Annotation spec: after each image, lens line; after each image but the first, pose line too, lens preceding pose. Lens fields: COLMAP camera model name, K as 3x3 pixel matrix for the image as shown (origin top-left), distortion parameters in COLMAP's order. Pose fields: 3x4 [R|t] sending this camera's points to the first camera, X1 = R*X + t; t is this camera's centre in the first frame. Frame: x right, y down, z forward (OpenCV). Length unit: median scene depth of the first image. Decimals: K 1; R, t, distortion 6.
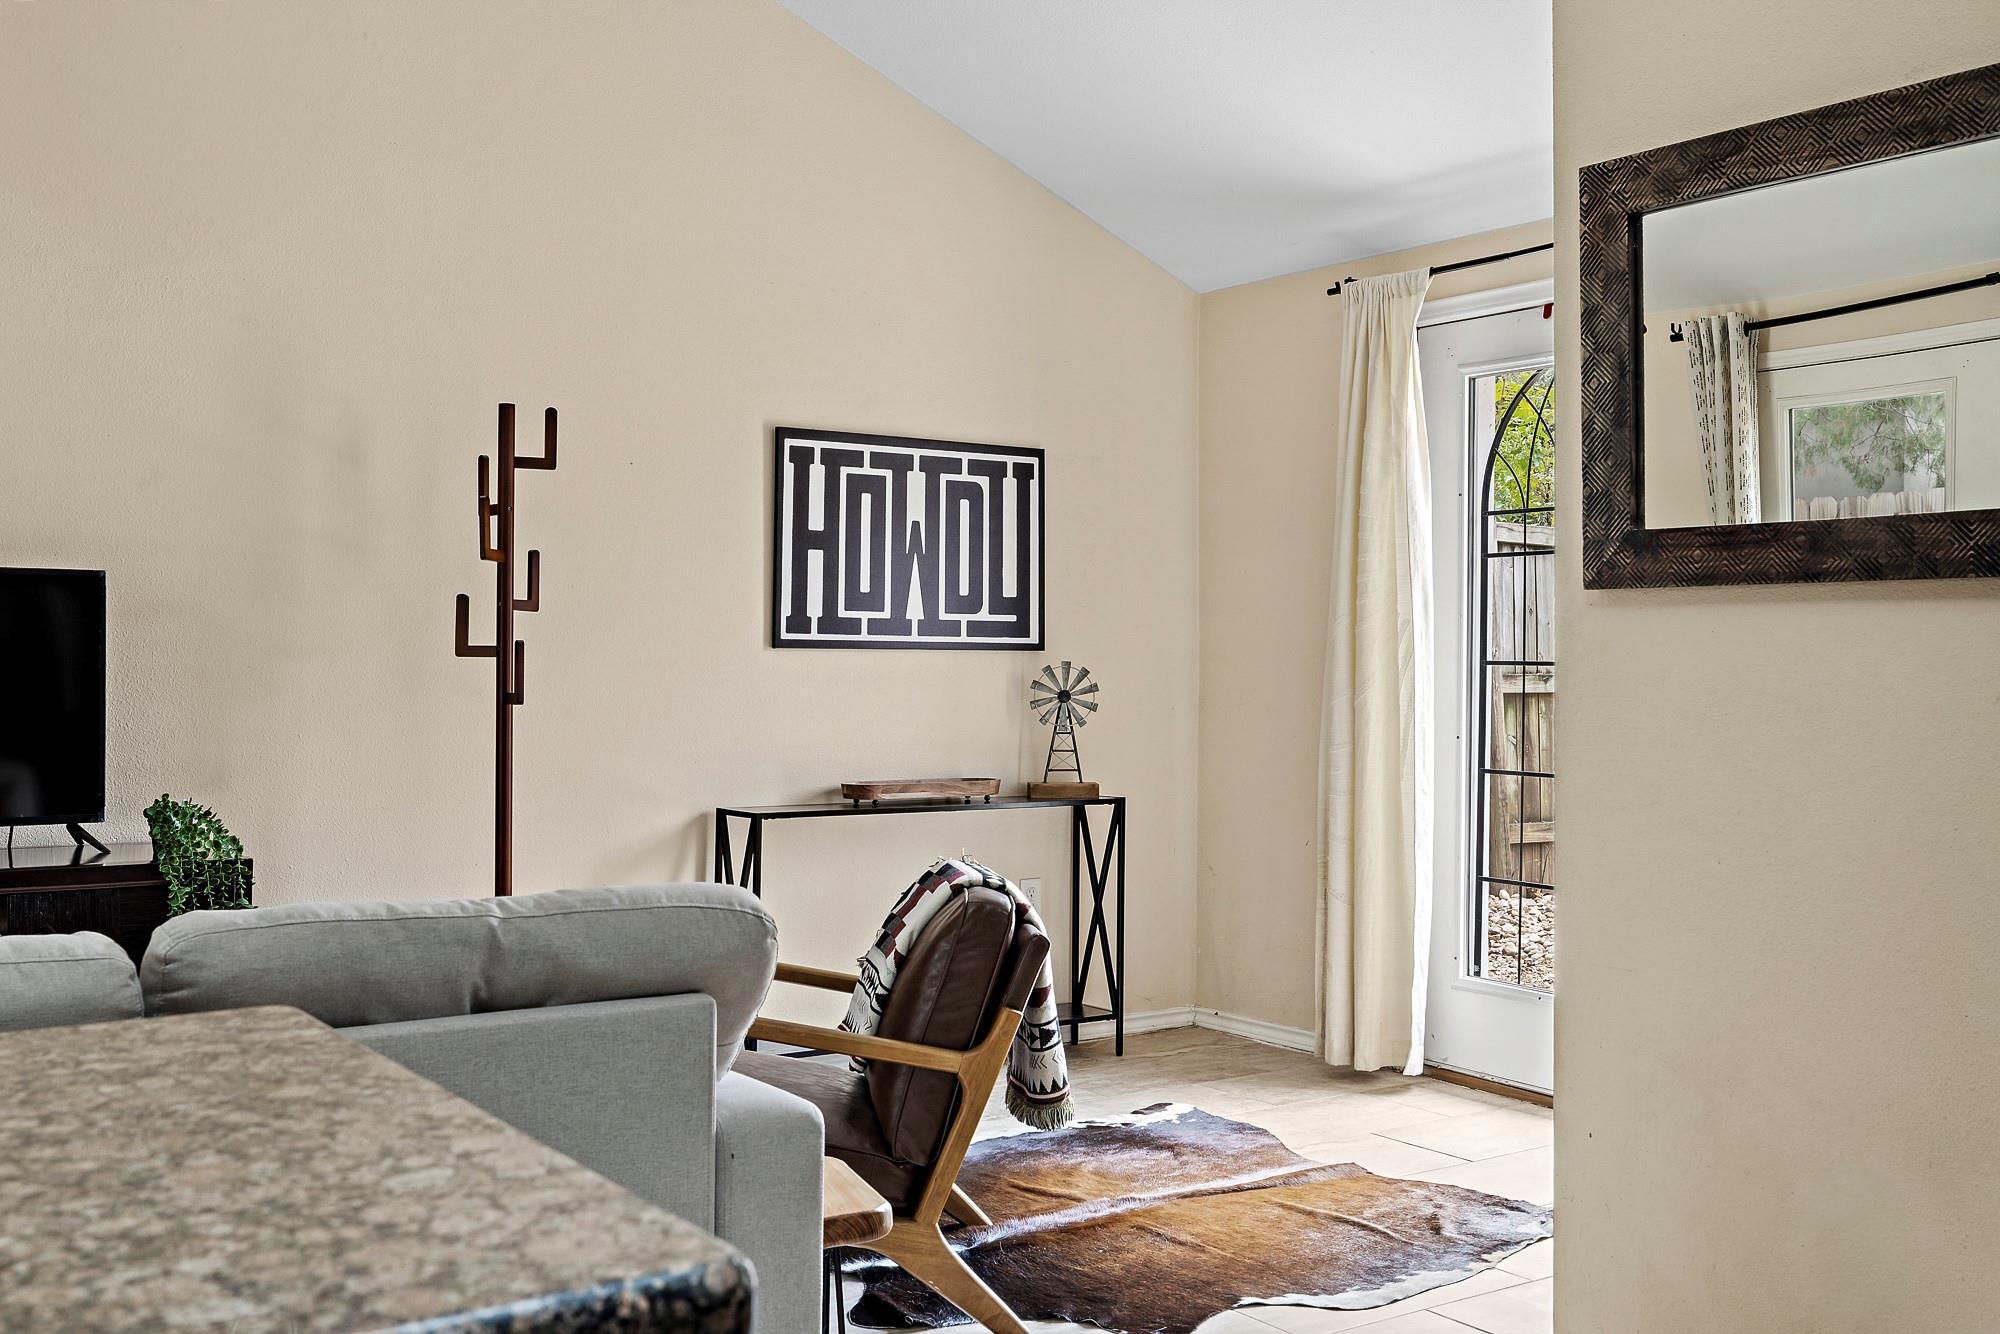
lens RADIAL K [[1929.9, 0, 990.5], [0, 1929.9, 657.7], [0, 0, 1]] dist [-0.003034, 0.006156]
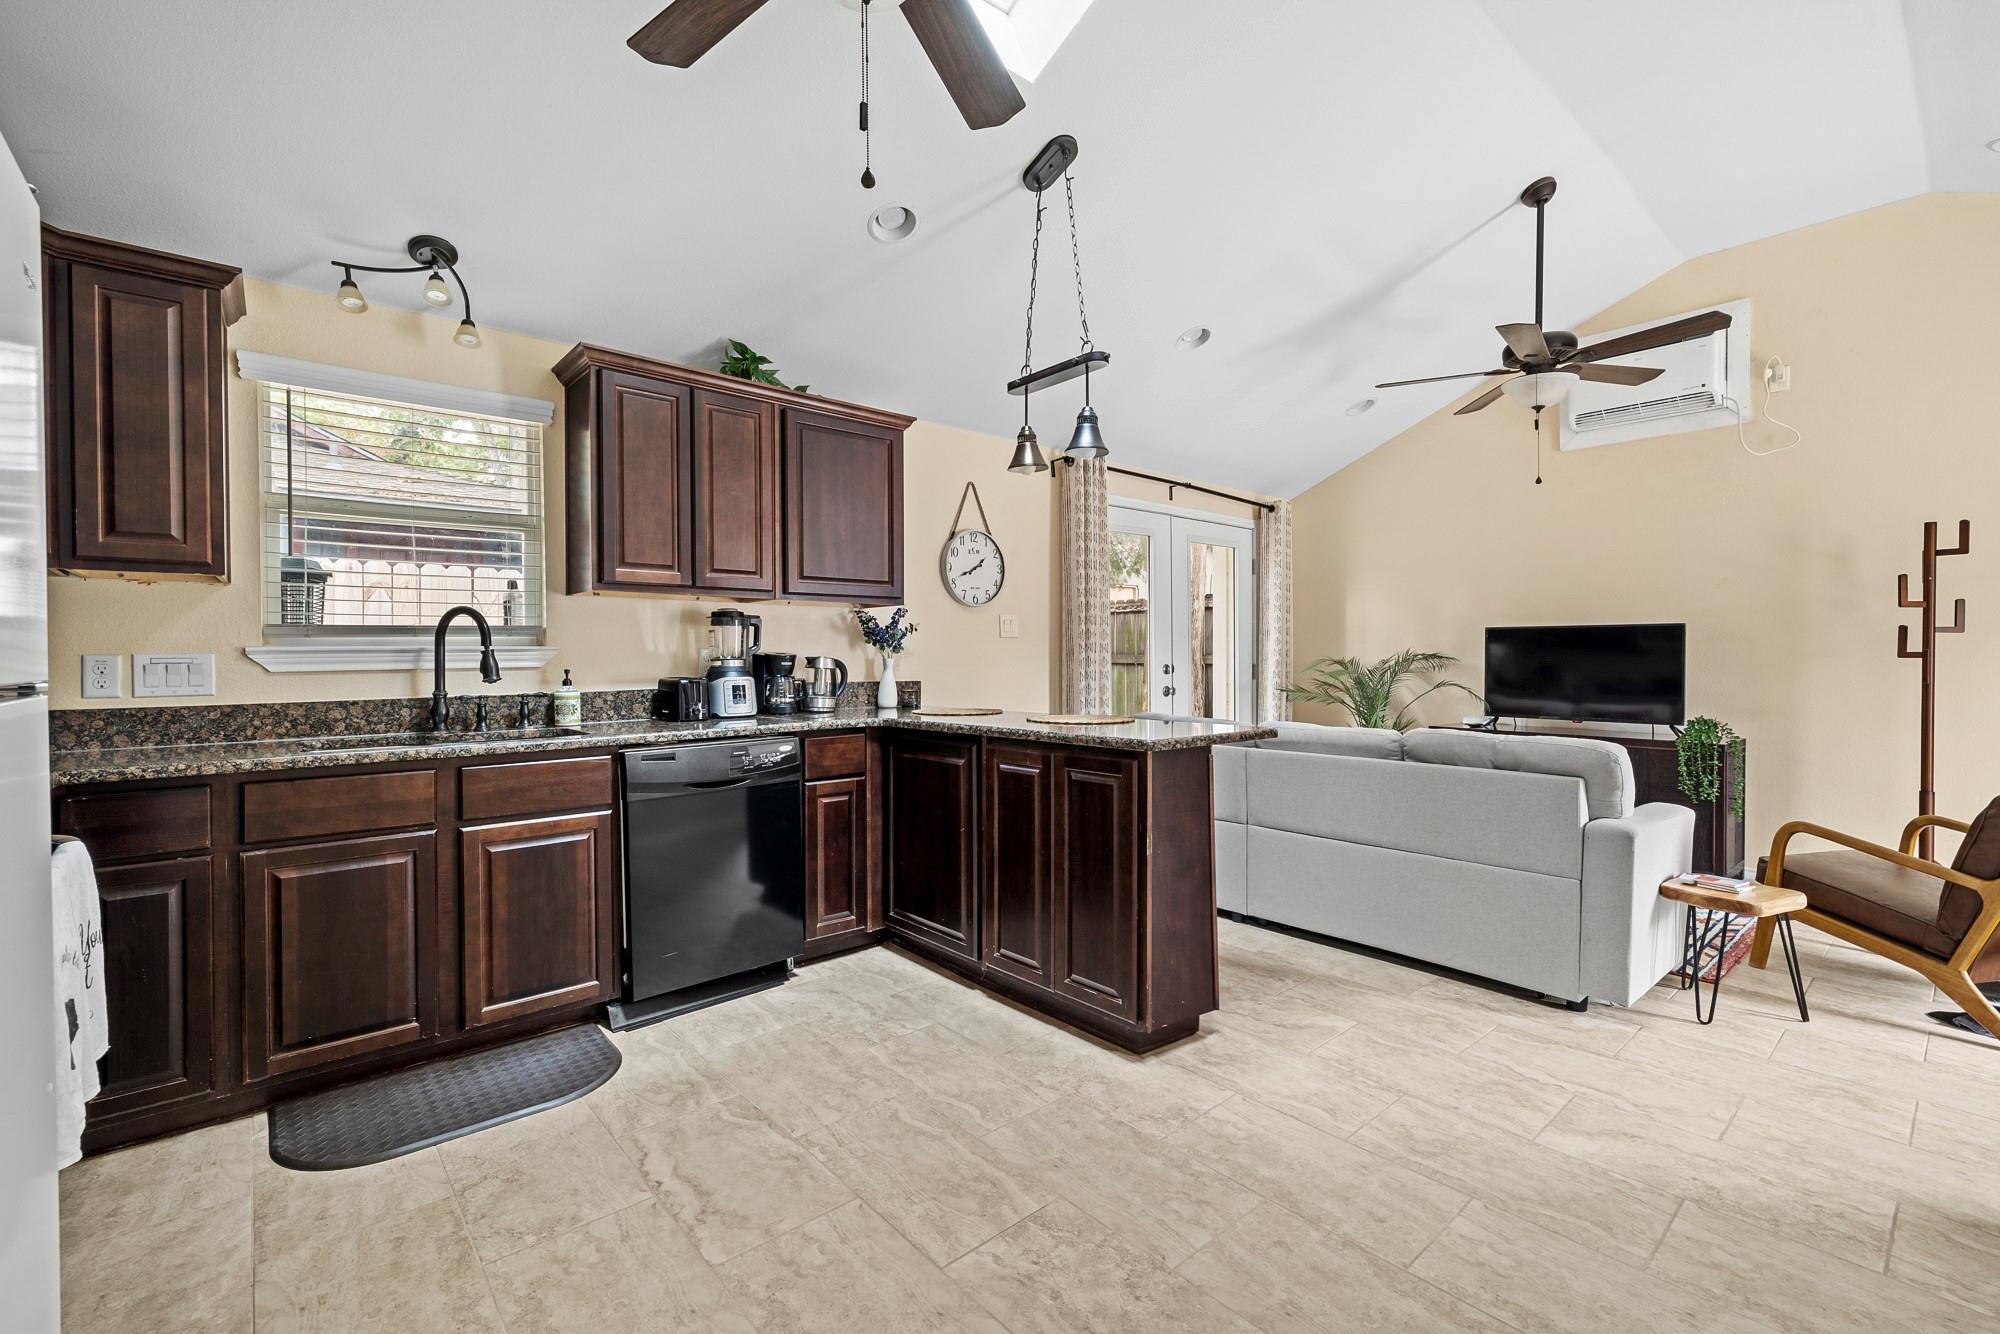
lens RADIAL K [[854.9, 0, 998.6], [0, 854.9, 664.5], [0, 0, 1]] dist [0.002554, -0.000428]
pose [[0.115682, 0.005020, -0.993274, 0.404486], [0.000922, 0.999986, 0.005161, 0.000960], [0.993286, -0.001513, 0.115676, 0.007176]]
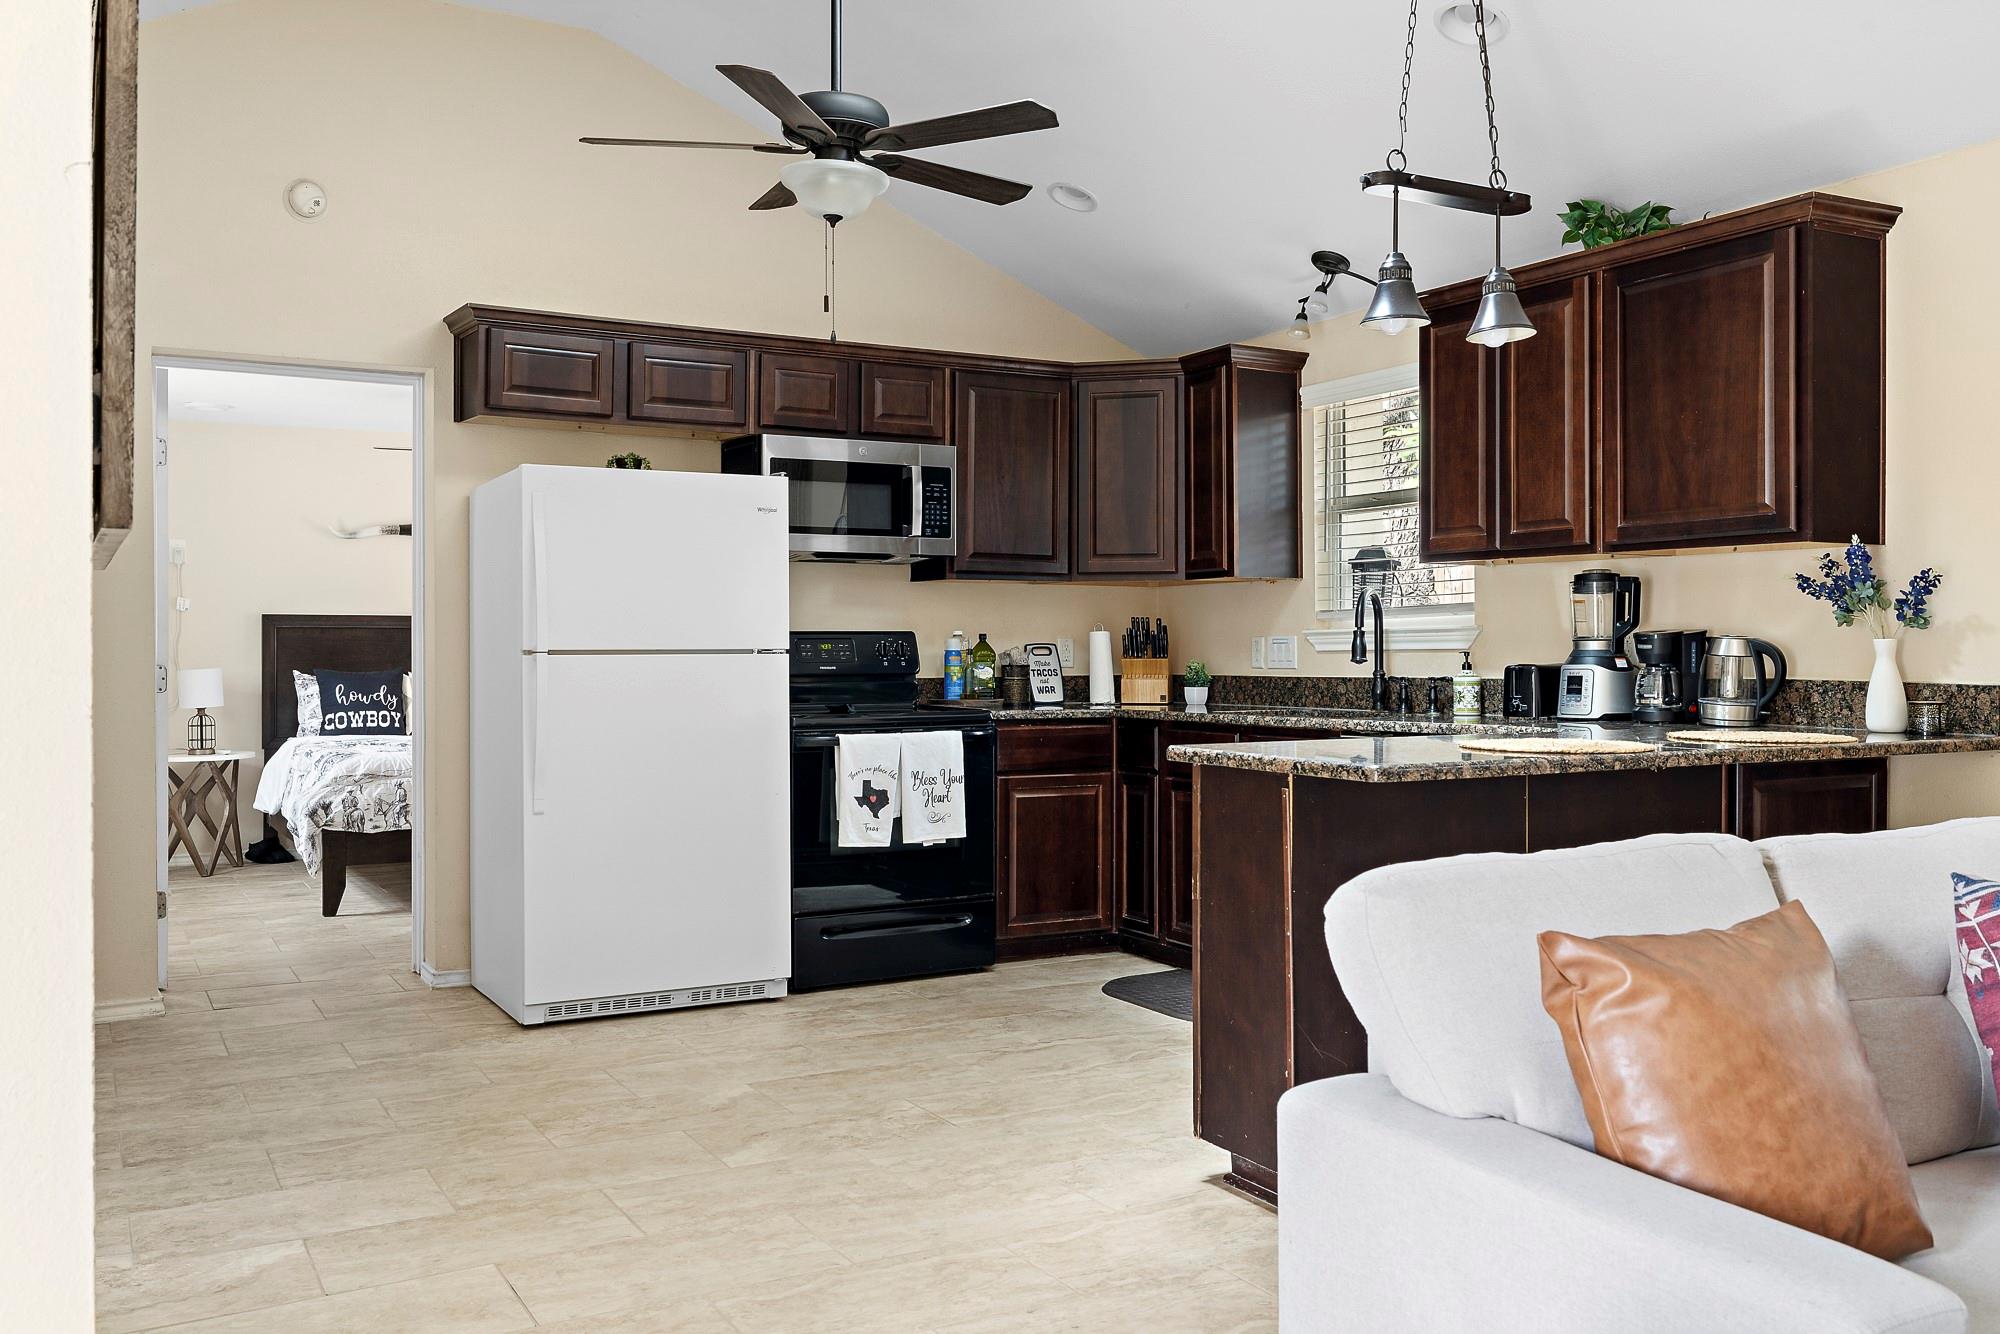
lens RADIAL K [[1669.0, 0, 984.4], [0, 1669.0, 665.2], [0, 0, 1]] dist [0.002849, 0.007015]
pose [[-0.995815, -0.001390, 0.091377, -0.006110], [0.000005, 0.999883, 0.015269, -0.000105], [-0.091388, 0.015206, -0.995699, 0.796076]]
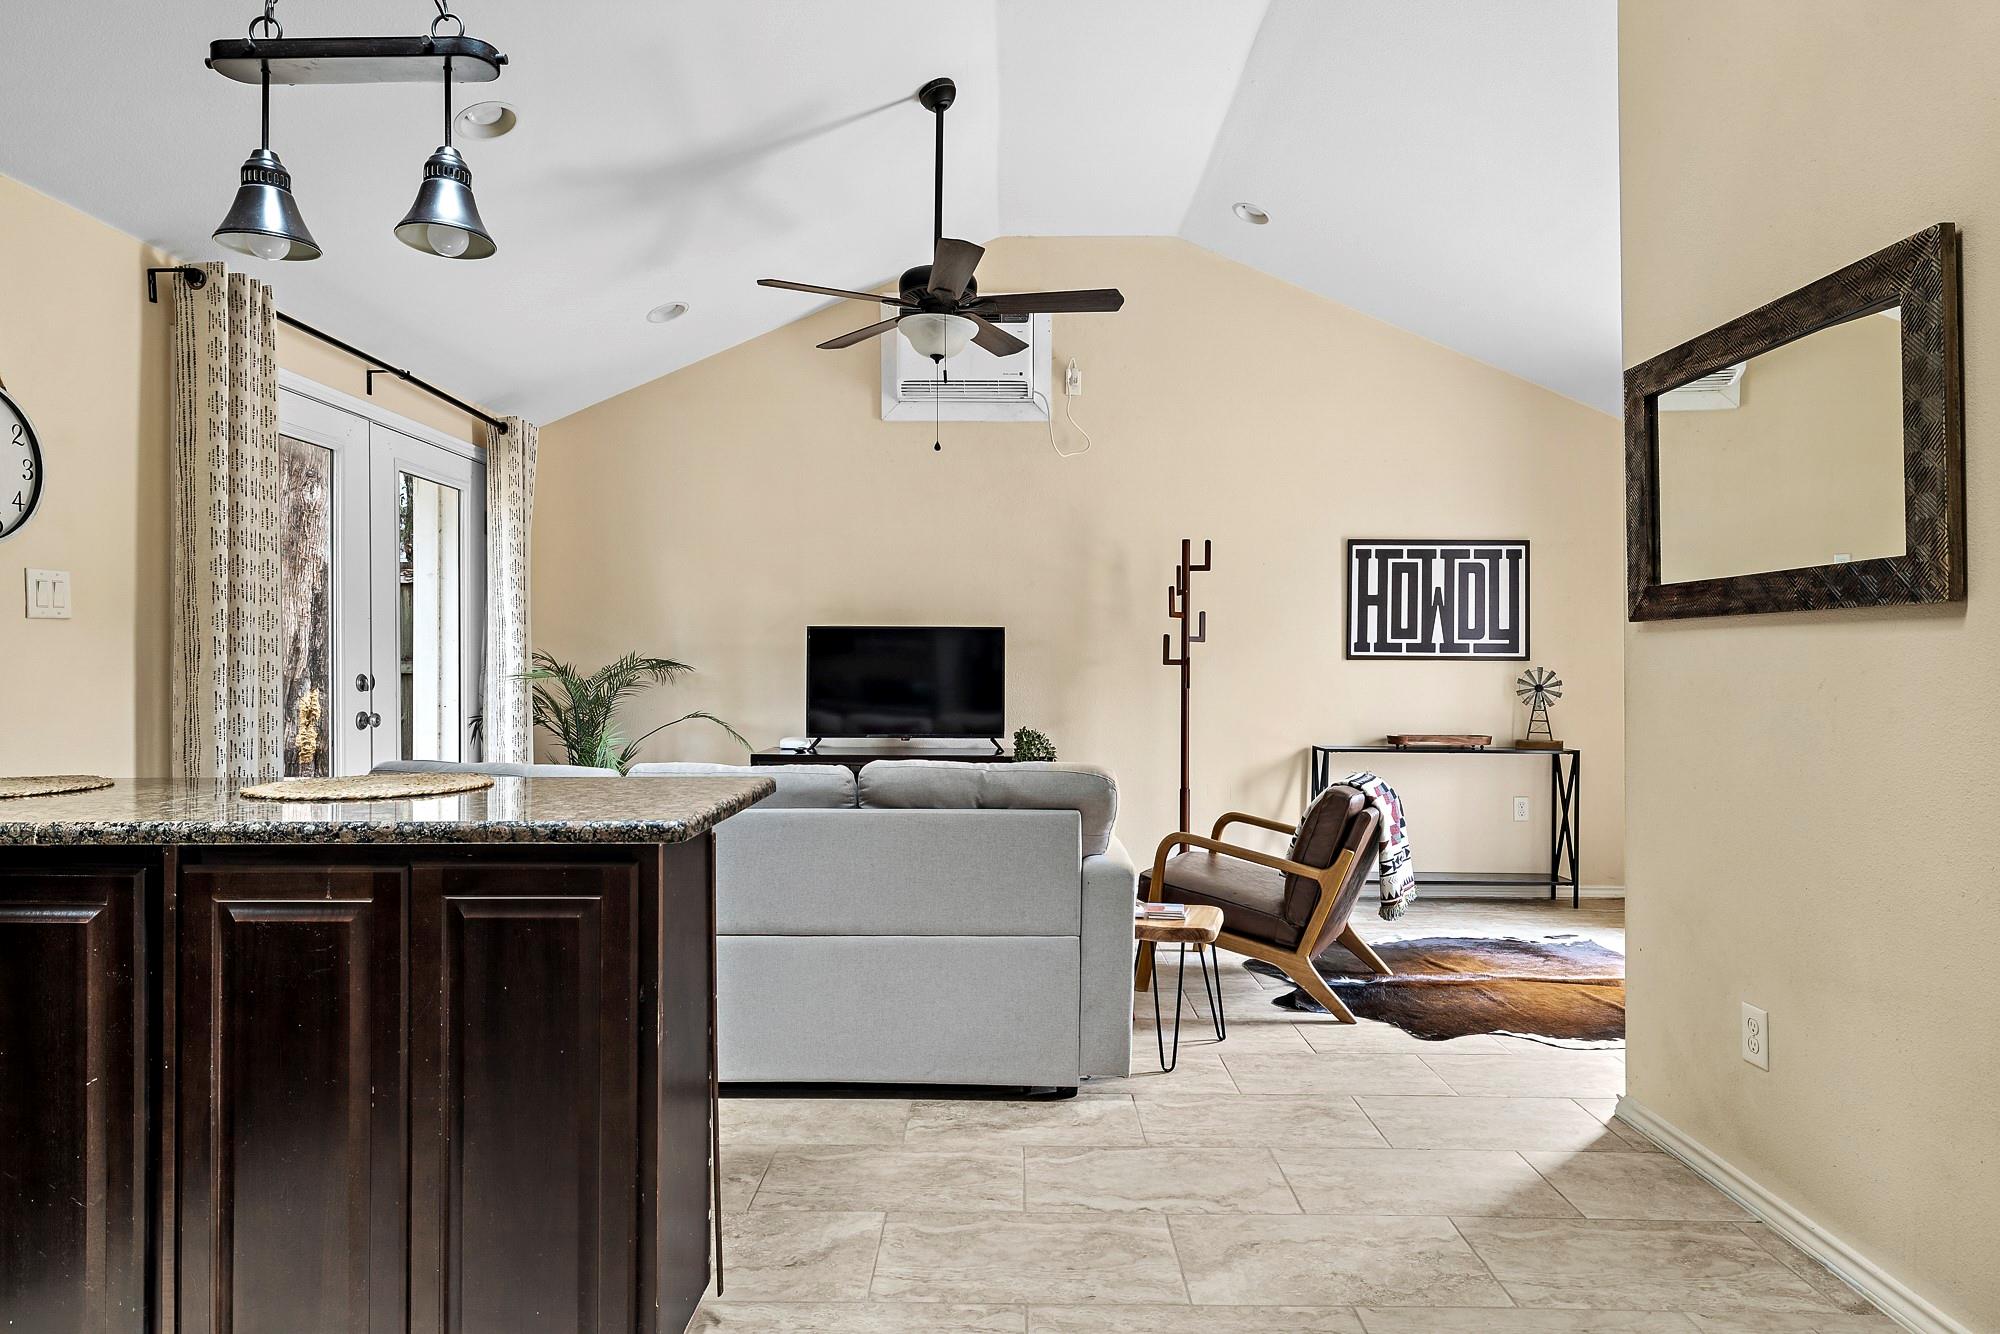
lens RADIAL K [[1107.7, 0, 995.0], [0, 1107.7, 663.1], [0, 0, 1]] dist [-0.001704, 0.000256]
pose [[0.819172, -0.003257, -0.573538, 0.215168], [0.001134, 0.999991, -0.004058, 0.001820], [0.573547, 0.002674, 0.819169, -0.054588]]
